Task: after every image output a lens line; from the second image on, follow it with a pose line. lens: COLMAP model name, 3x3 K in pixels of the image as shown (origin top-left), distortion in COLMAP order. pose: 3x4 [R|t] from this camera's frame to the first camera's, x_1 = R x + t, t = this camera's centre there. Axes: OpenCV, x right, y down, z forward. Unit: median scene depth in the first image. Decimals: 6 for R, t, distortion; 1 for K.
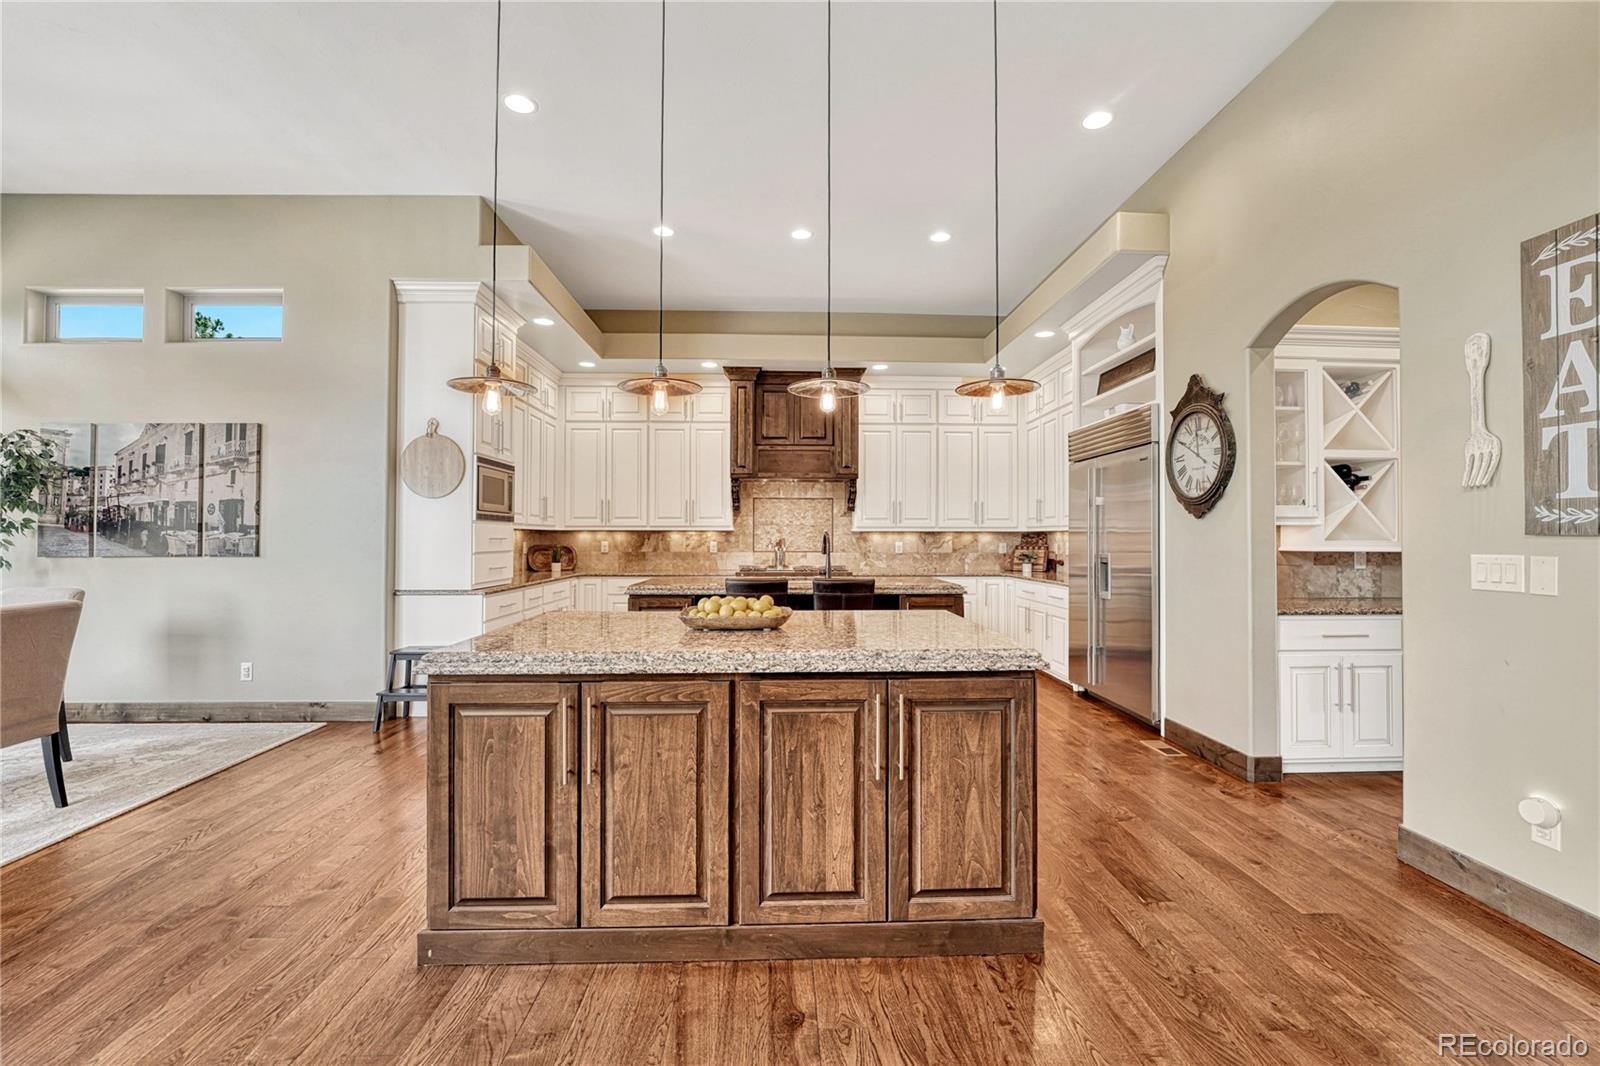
lens RADIAL K [[659.5, 0, 799.8], [0, 659.5, 537.8], [0, 0, 1]] dist [-0.021372, 0.000026]
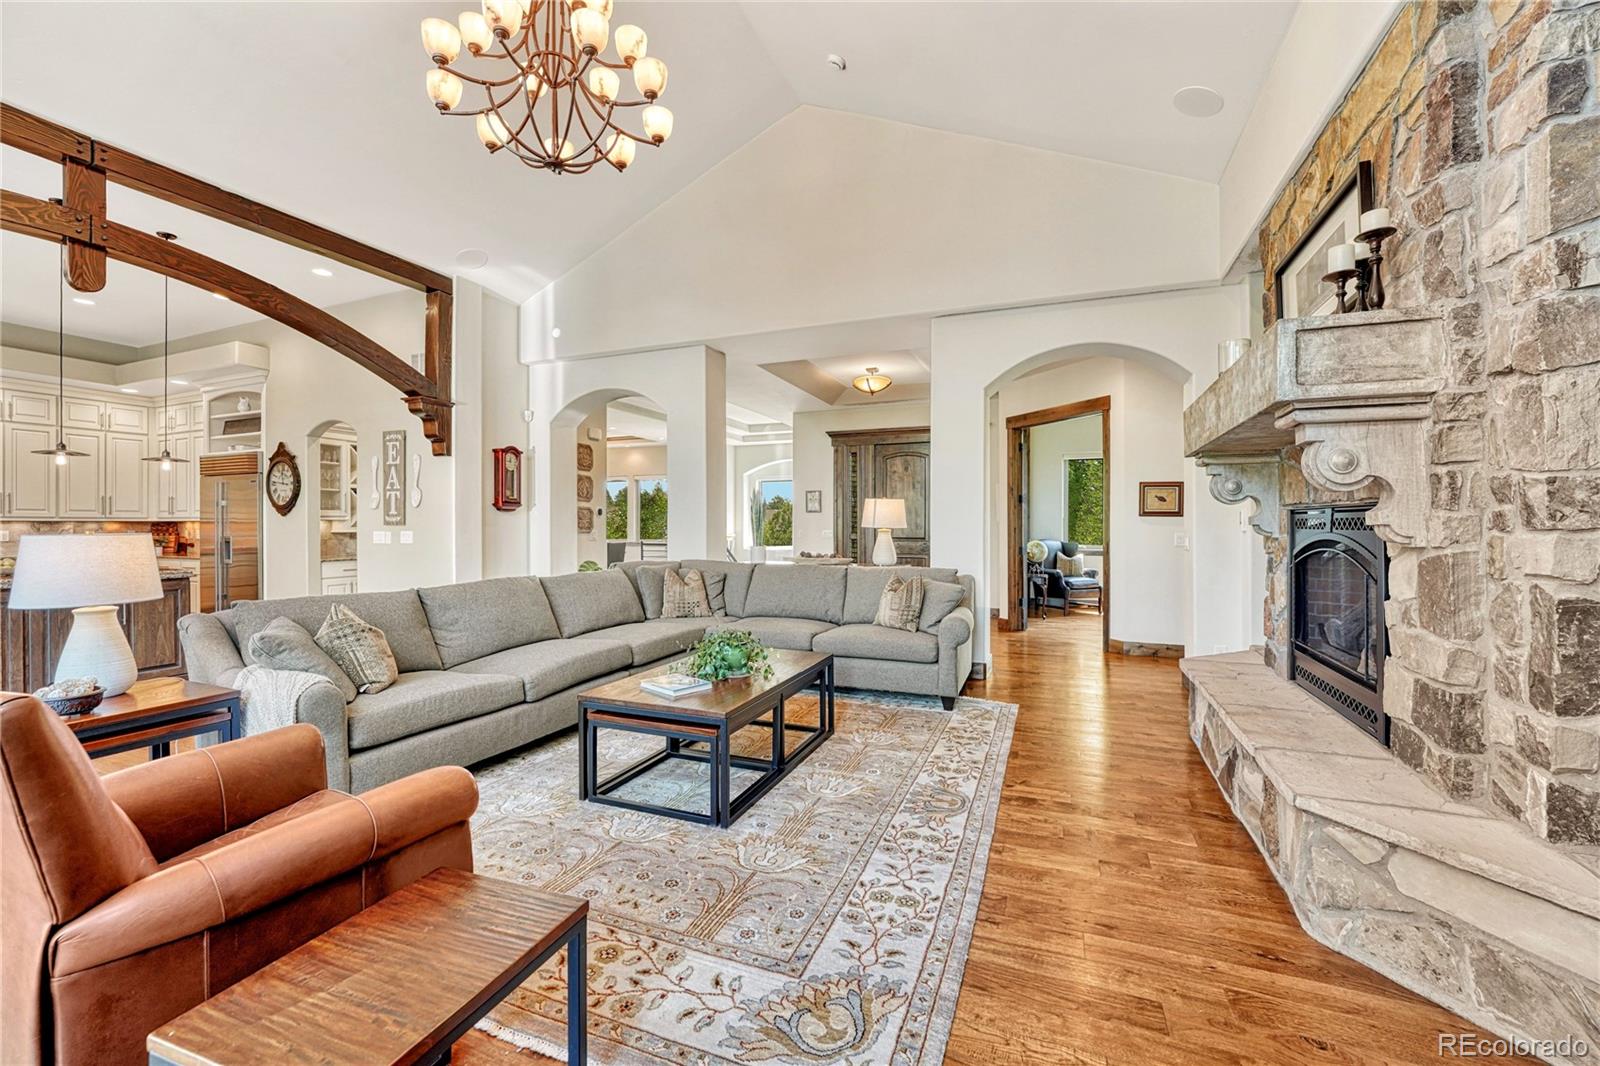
lens RADIAL K [[663.0, 0, 792.3], [0, 663.0, 529.8], [0, 0, 1]] dist [-0.030170, 0.006367]
pose [[0.418479, -0.004038, 0.908217, -0.442680], [0.000459, 0.999991, 0.004234, 0.003218], [-0.908226, -0.001355, 0.418477, -1.009567]]
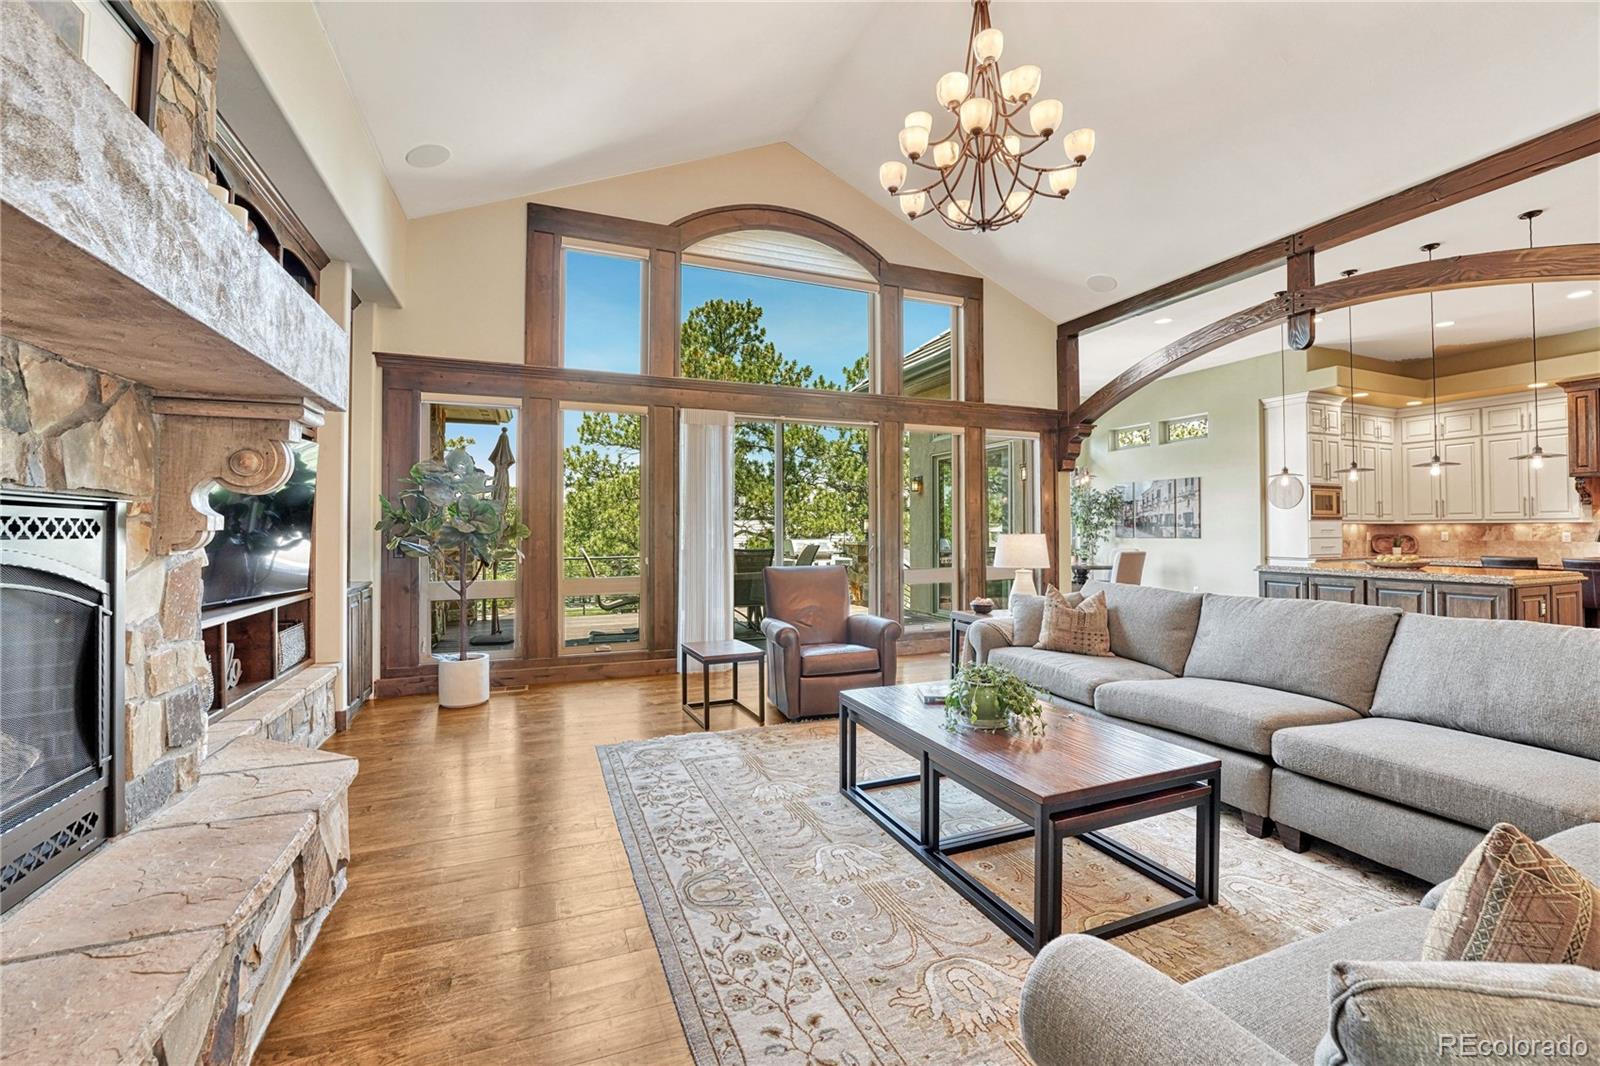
lens RADIAL K [[651.0, 0, 801.2], [0, 651.0, 530.7], [0, 0, 1]] dist [-0.018383, 0.000258]
pose [[0.339853, -0.001557, -0.940477, 0.738591], [0.002827, 0.999996, -0.000634, 0.000984], [0.940474, -0.002444, 0.339856, -0.975303]]
